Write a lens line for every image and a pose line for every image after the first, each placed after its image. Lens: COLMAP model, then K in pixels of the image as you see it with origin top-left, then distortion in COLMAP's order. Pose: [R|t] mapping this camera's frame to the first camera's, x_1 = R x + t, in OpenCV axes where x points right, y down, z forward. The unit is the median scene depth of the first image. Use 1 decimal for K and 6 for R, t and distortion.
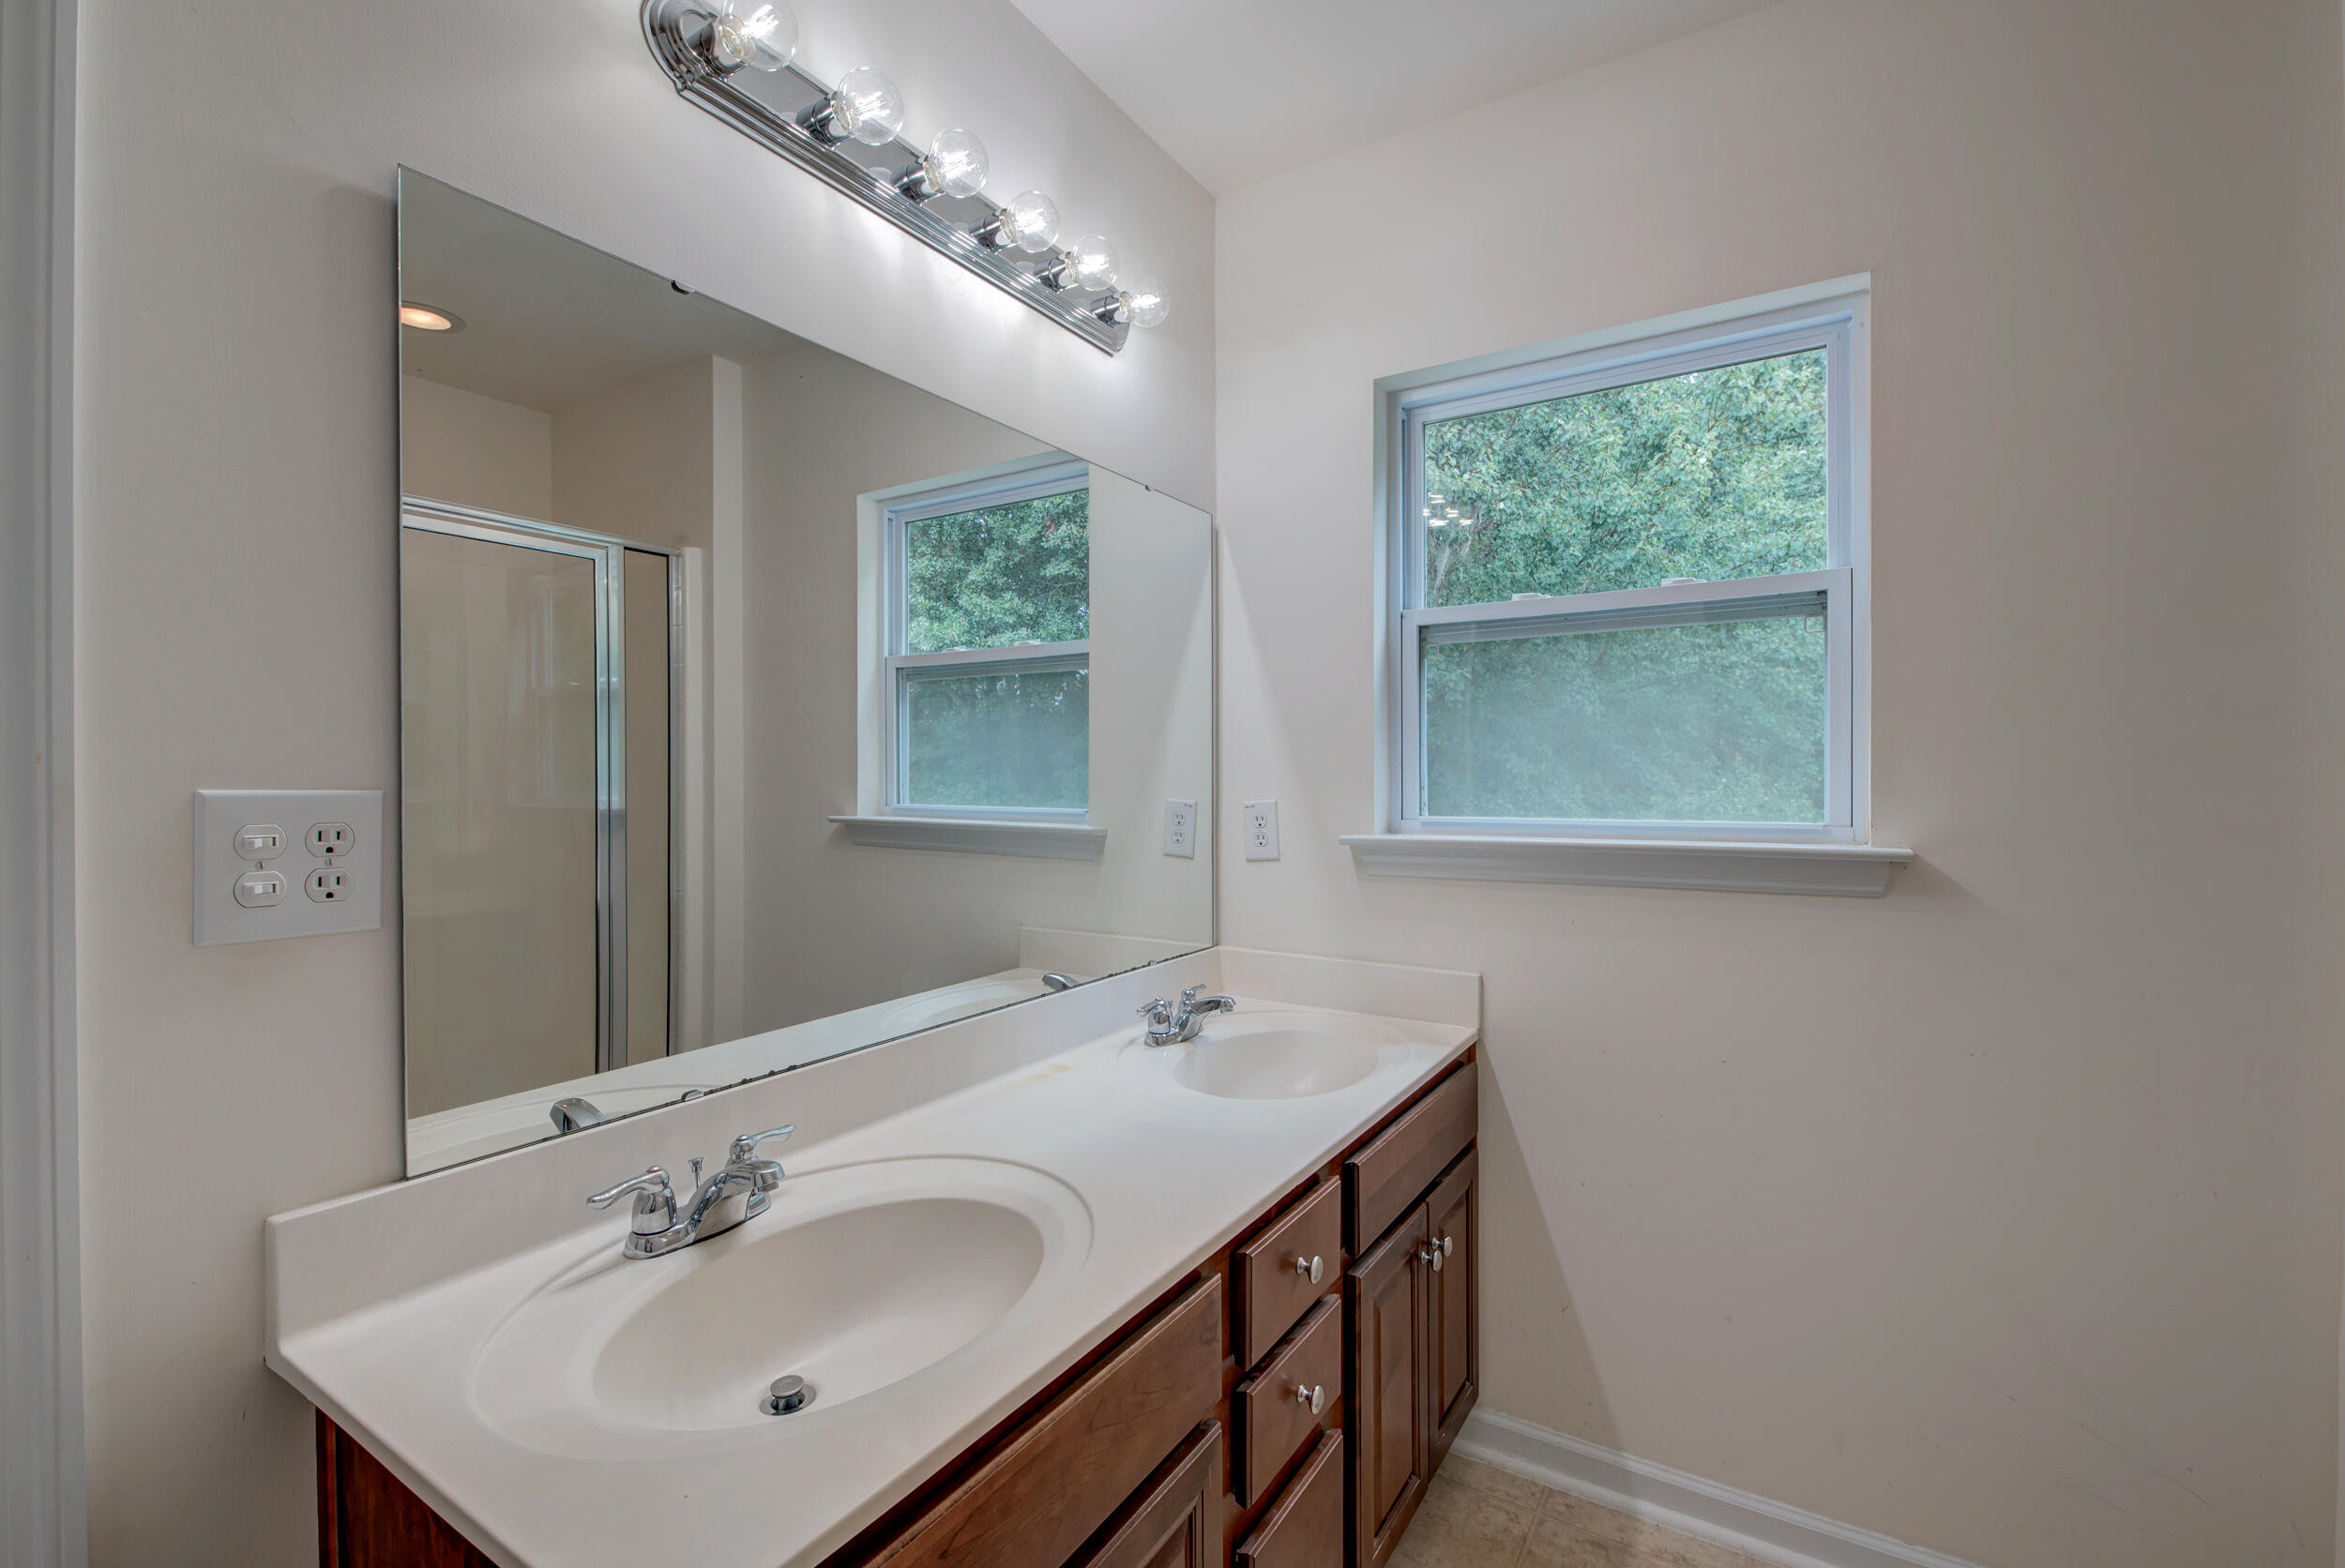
lens RADIAL K [[992.9, 0, 1189.6], [0, 992.9, 798.2], [0, 0, 1]] dist [0.023870, -0.010324]
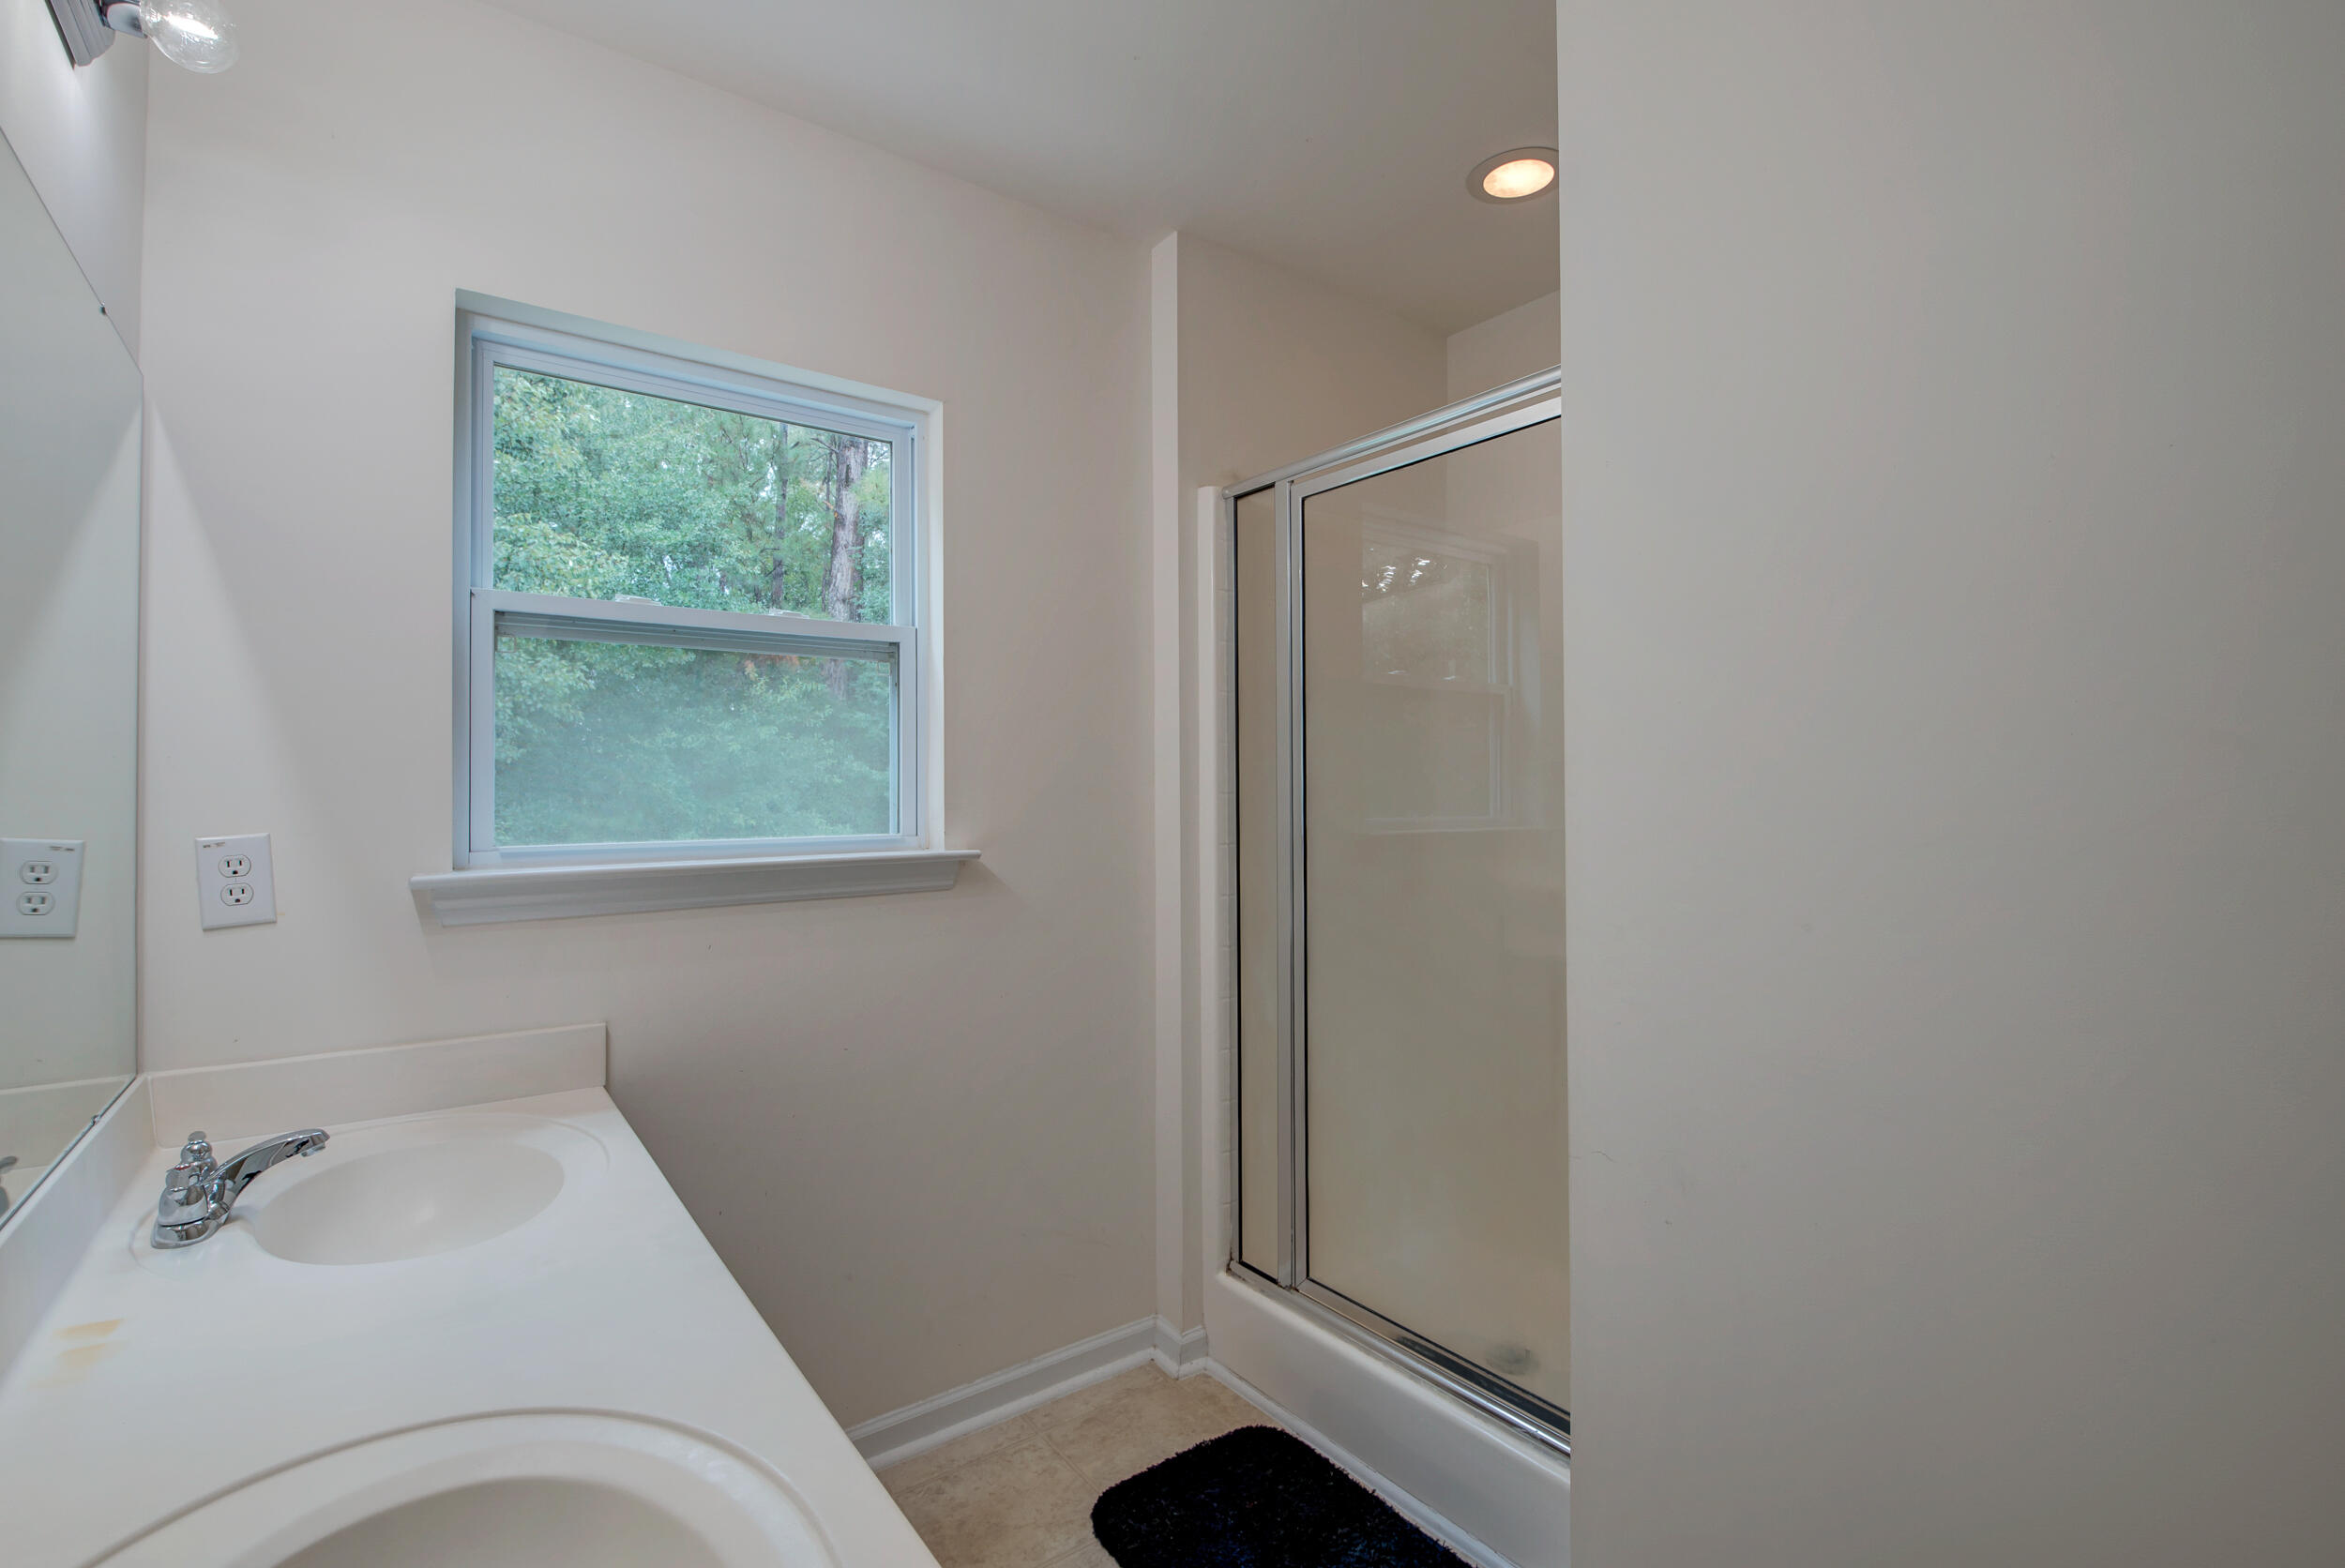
lens RADIAL K [[992.9, 0, 1189.6], [0, 992.9, 798.2], [0, 0, 1]] dist [0.023870, -0.010324]
pose [[0.420732, -0.006126, 0.907164, -0.278788], [0.024554, 0.999688, -0.004637, -0.003573], [-0.906853, 0.024225, 0.420751, 0.153957]]
